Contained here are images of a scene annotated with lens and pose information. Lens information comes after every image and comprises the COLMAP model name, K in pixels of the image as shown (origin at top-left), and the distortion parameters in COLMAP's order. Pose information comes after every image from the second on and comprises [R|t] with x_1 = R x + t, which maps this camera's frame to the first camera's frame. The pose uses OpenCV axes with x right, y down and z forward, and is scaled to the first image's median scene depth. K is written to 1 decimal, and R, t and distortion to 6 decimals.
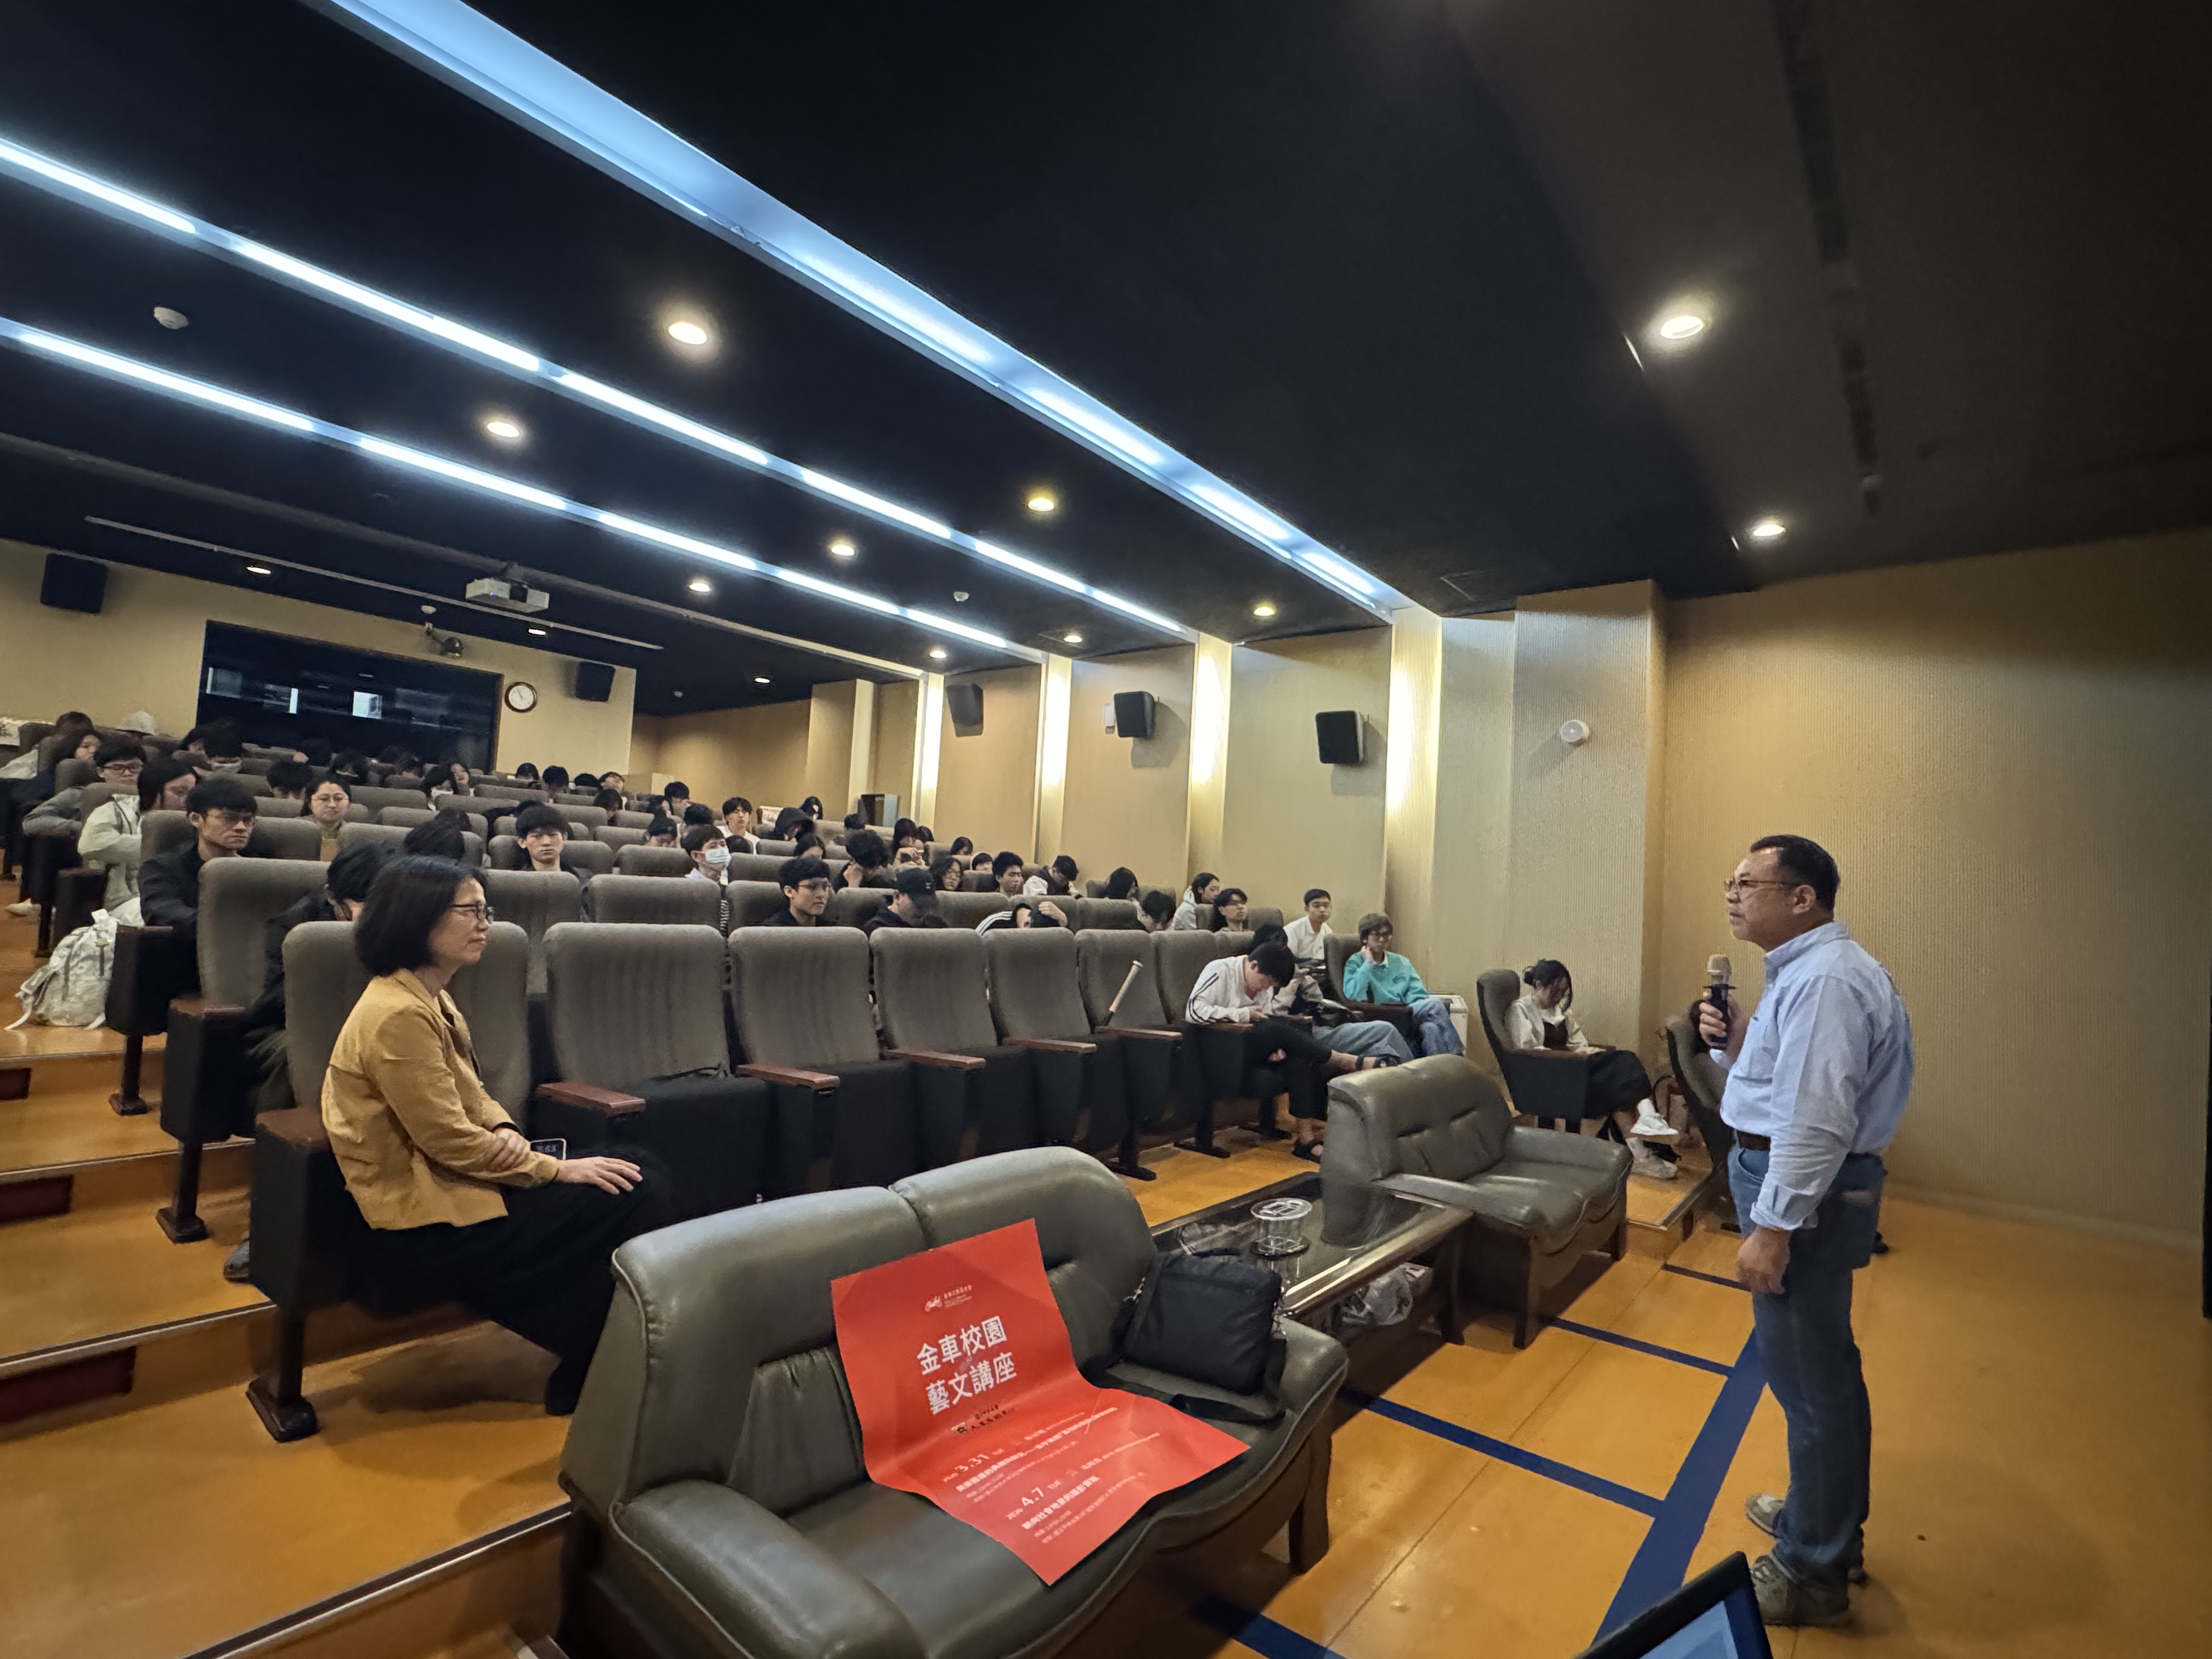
lens RADIAL K [[1023.6, 0, 1106.0], [0, 1023.6, 829.5], [0, 0, 1]] dist [-0.000355, -0.000150]
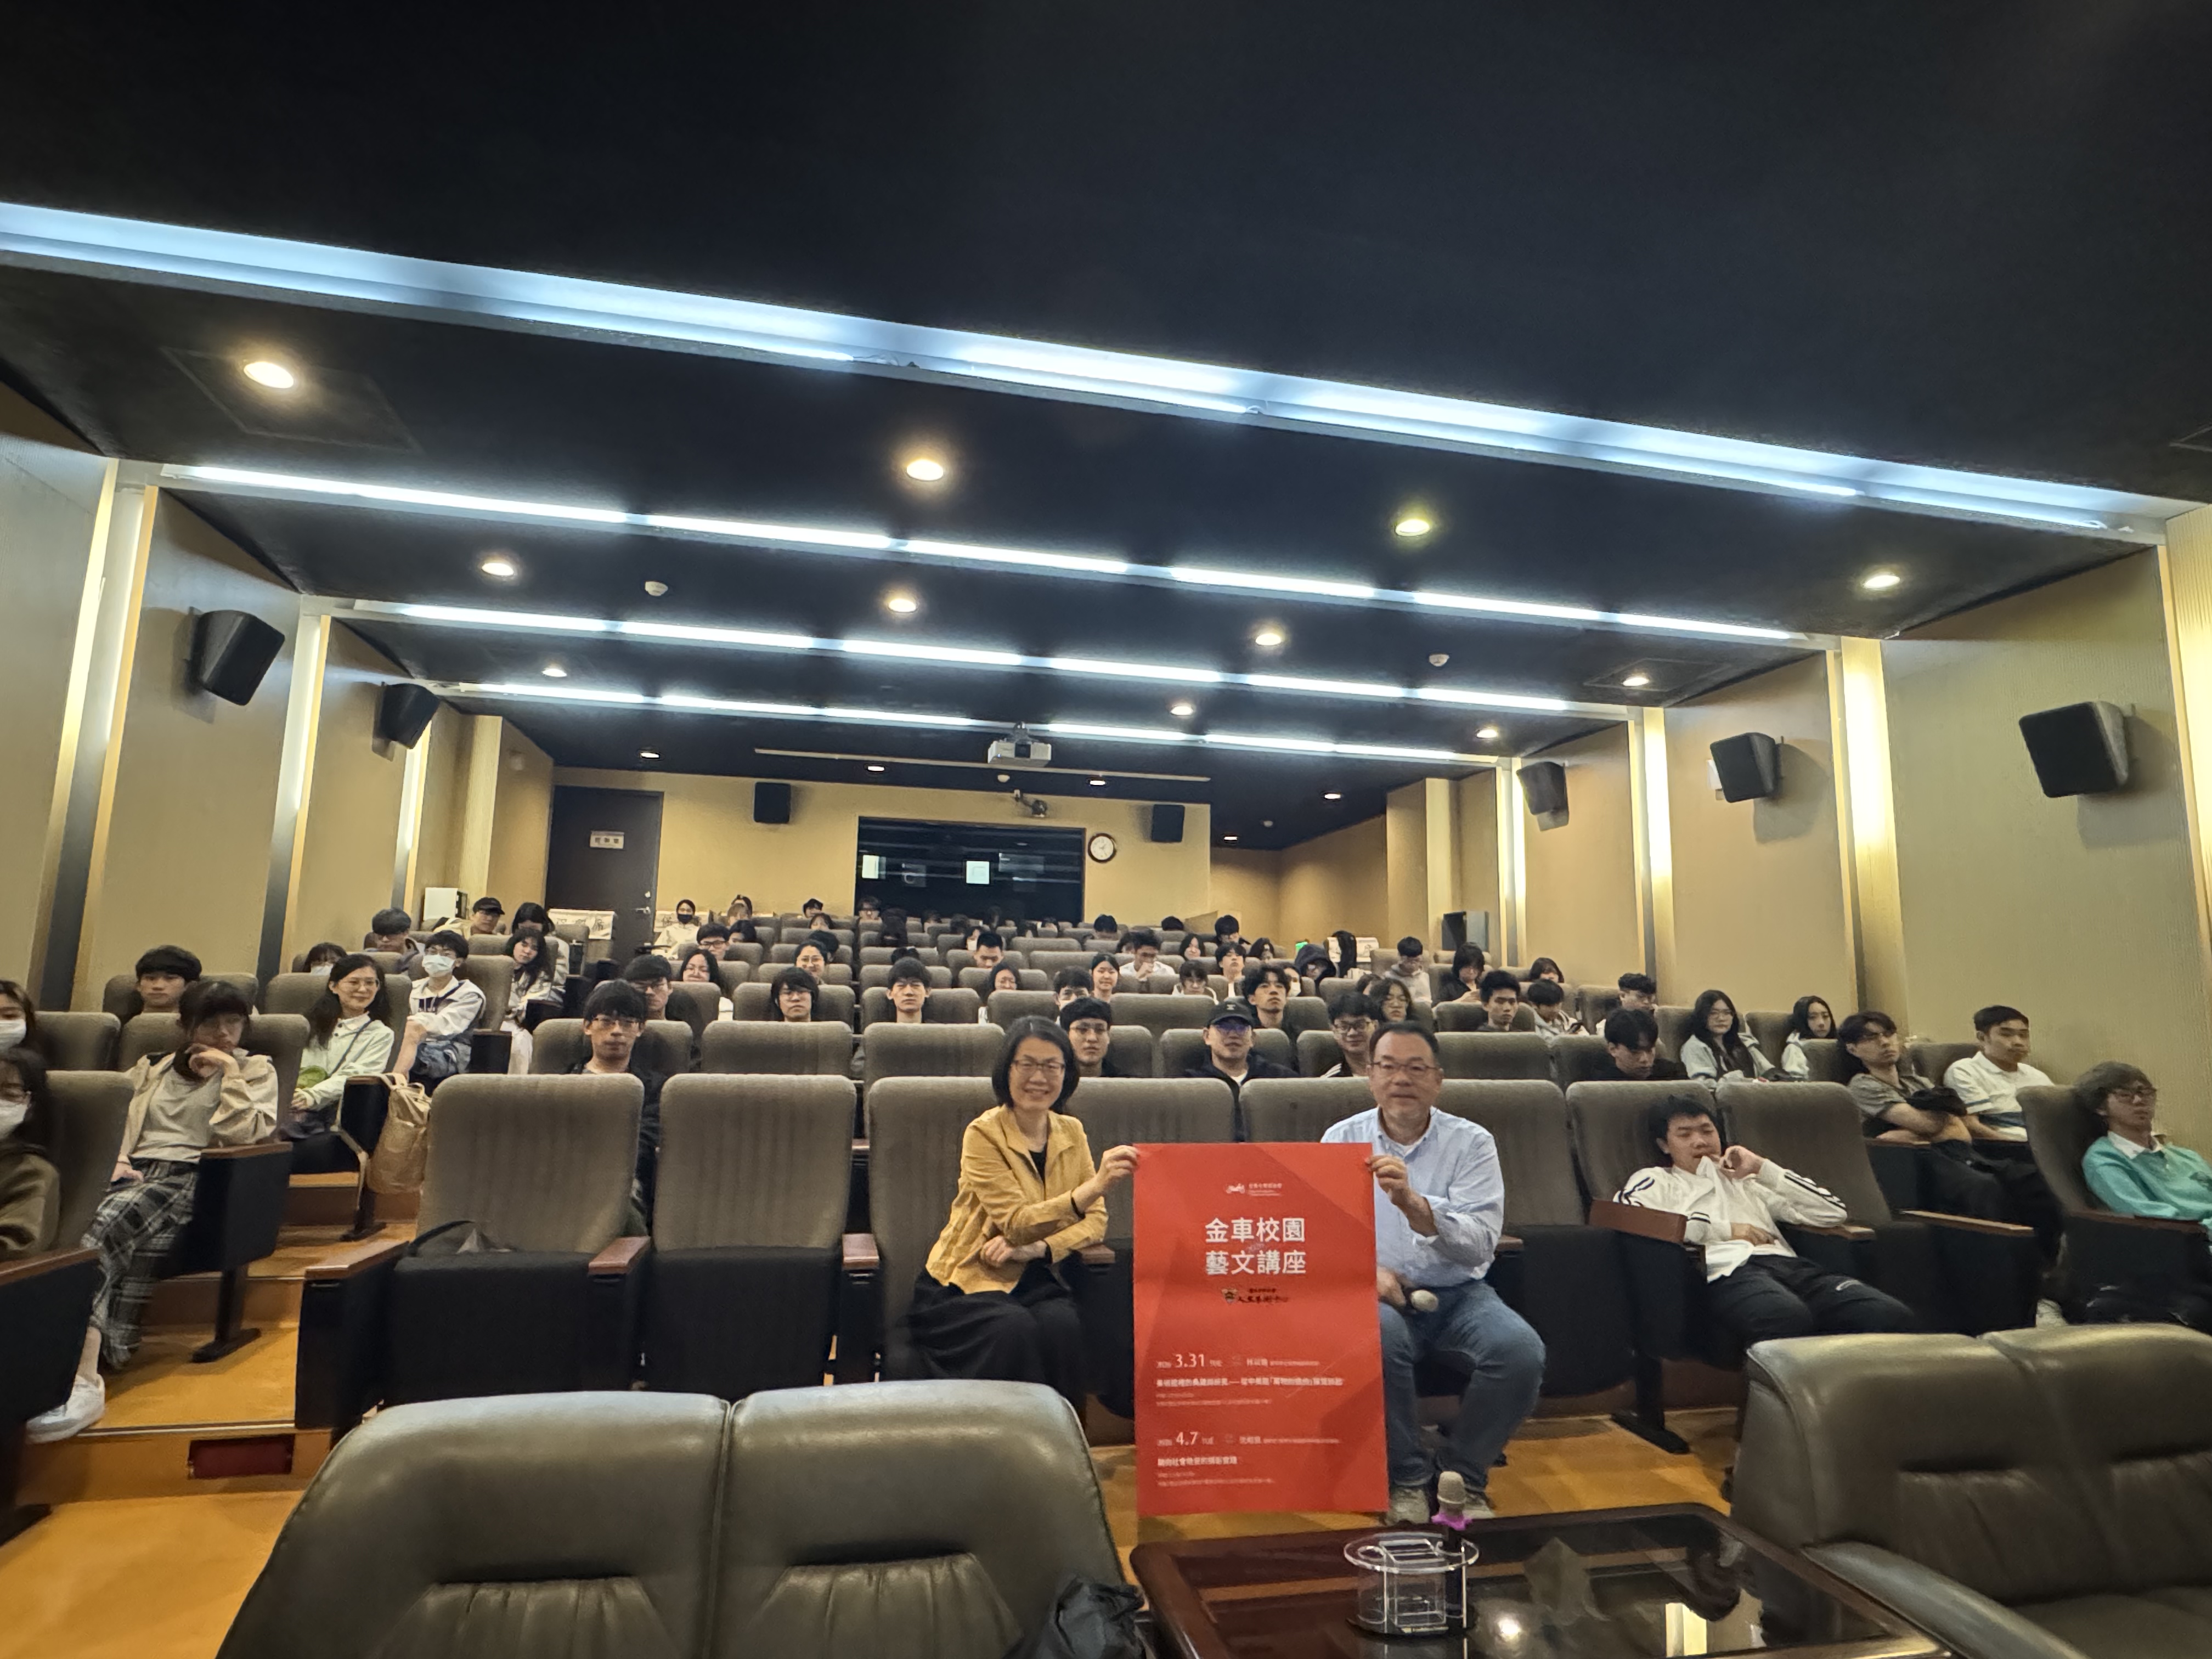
lens RADIAL K [[1177.6, 0, 1106.0], [0, 1177.6, 829.5], [0, 0, 1]] dist [-0.025565, 0.034237]
pose [[0.788519, -0.130240, -0.601062, 0.167819], [0.061777, 0.989150, -0.133290, 0.010140], [0.611900, 0.067970, 0.788009, 0.104107]]
